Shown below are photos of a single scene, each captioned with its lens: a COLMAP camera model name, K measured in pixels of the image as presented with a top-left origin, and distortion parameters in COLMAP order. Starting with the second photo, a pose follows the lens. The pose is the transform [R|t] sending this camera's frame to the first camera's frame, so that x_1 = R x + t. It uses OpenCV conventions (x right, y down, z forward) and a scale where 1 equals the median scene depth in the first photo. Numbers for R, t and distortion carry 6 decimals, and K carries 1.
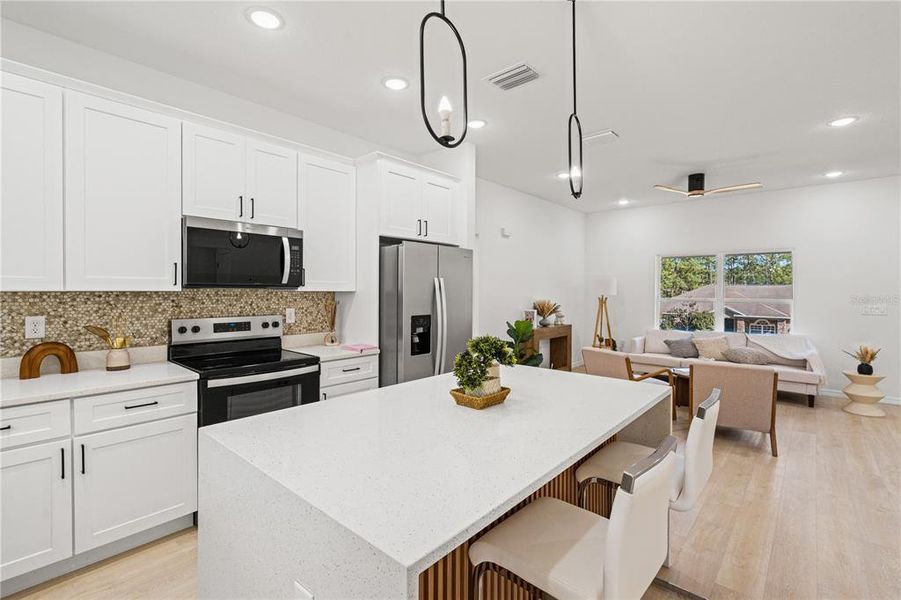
lens RADIAL K [[414.2, 0, 450.8], [0, 414.2, 292.0], [0, 0, 1]] dist [-0.002875, 0.002745]
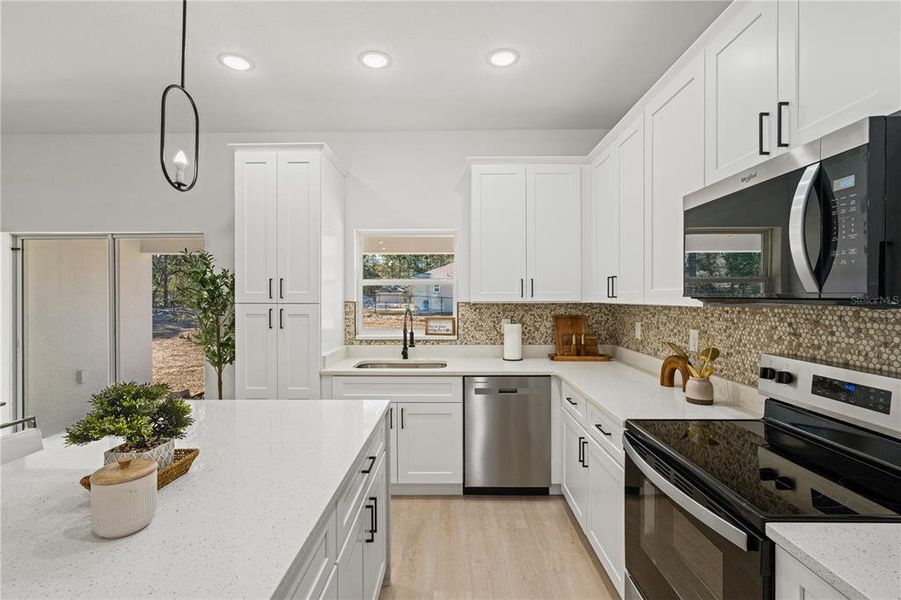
lens RADIAL K [[414.2, 0, 451.8], [0, 414.2, 298.0], [0, 0, 1]] dist [-0.002875, 0.002745]
pose [[-0.762559, -0.001743, -0.646916, 0.065923], [-0.005825, 0.999974, 0.004171, -0.013361], [0.646892, 0.006949, -0.762550, 0.973028]]
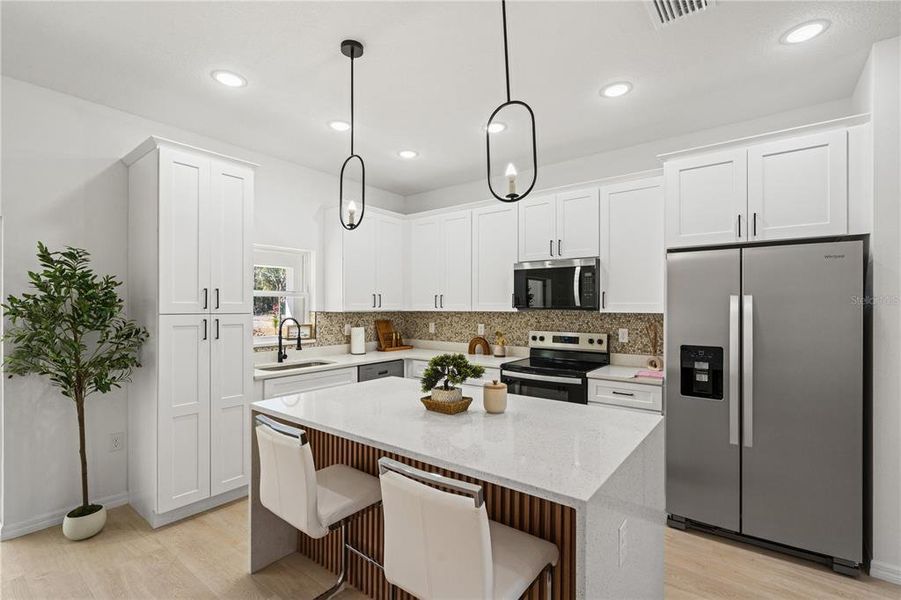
lens RADIAL K [[414.2, 0, 454.2], [0, 414.2, 308.1], [0, 0, 1]] dist [-0.002875, 0.002745]
pose [[0.075001, -0.000717, -0.997183, 0.677457], [-0.006220, 0.999980, -0.001186, -0.010140], [0.997164, 0.006291, 0.074995, 0.508250]]
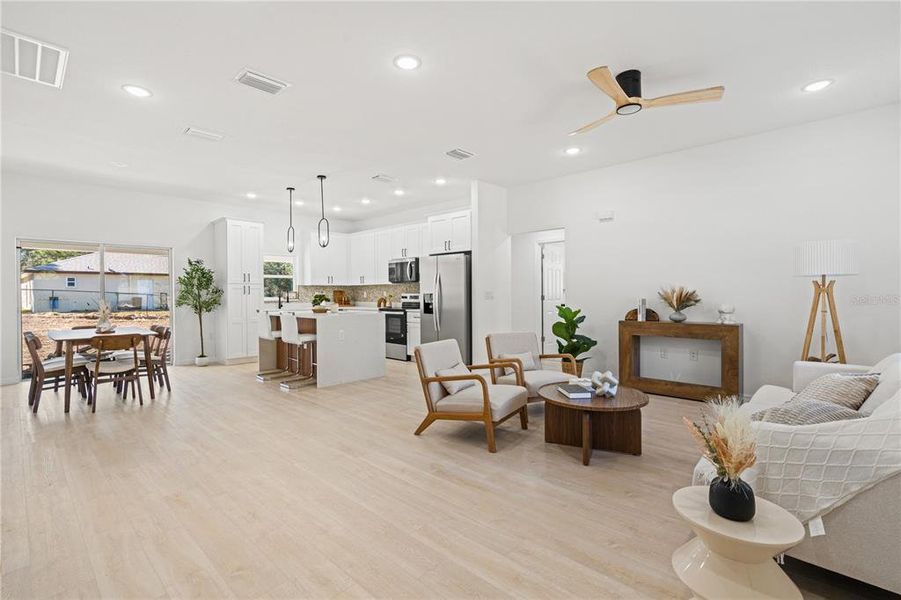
lens RADIAL K [[414.2, 0, 457.5], [0, 414.2, 297.3], [0, 0, 1]] dist [-0.002875, 0.002745]
pose [[-0.017935, 0.003612, -0.999833, 1.932447], [0.001426, 0.999993, 0.003587, 0.068438], [0.999838, -0.001361, -0.017940, 1.213697]]
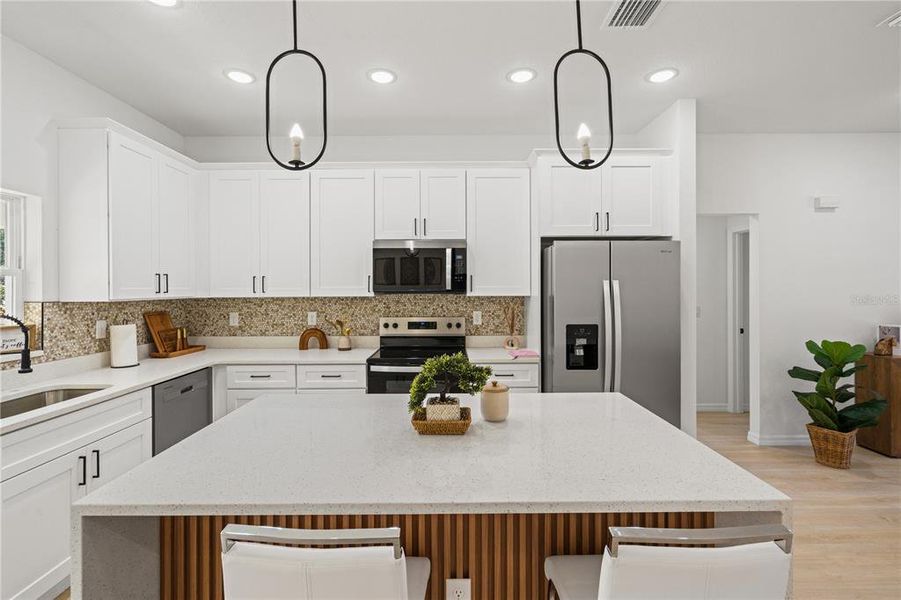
lens RADIAL K [[414.2, 0, 453.6], [0, 414.2, 291.6], [0, 0, 1]] dist [-0.002875, 0.002745]
pose [[0.665454, -0.000832, -0.746439, 0.410116], [0.003529, 0.999992, 0.002032, -0.015803], [0.746431, -0.003986, 0.665451, 0.233648]]
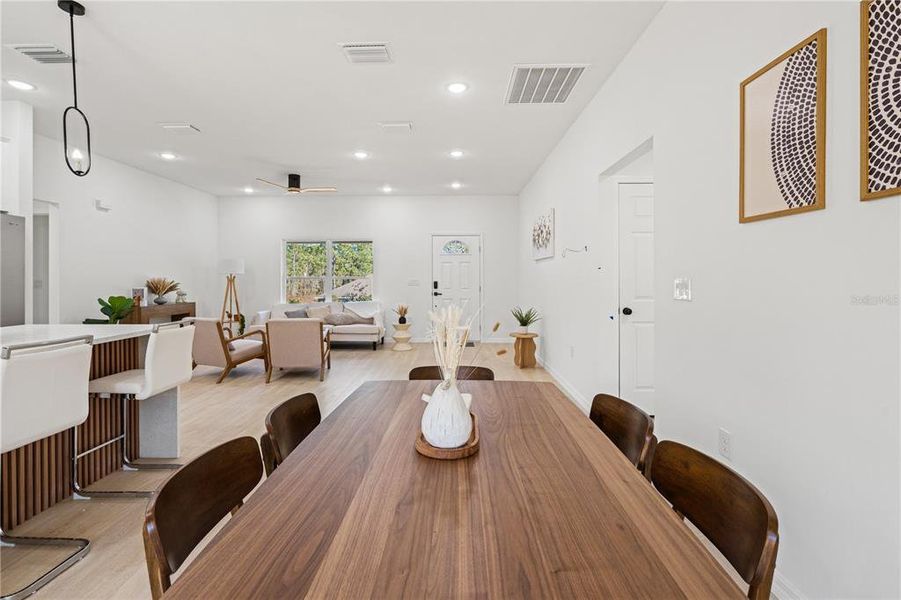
lens RADIAL K [[414.2, 0, 441.4], [0, 414.2, 277.2], [0, 0, 1]] dist [-0.002875, 0.002745]
pose [[0.764582, -0.003949, 0.644514, 0.203046], [0.008334, 0.999958, -0.003760, 0.053649], [-0.644472, 0.008246, 0.764583, -0.386168]]
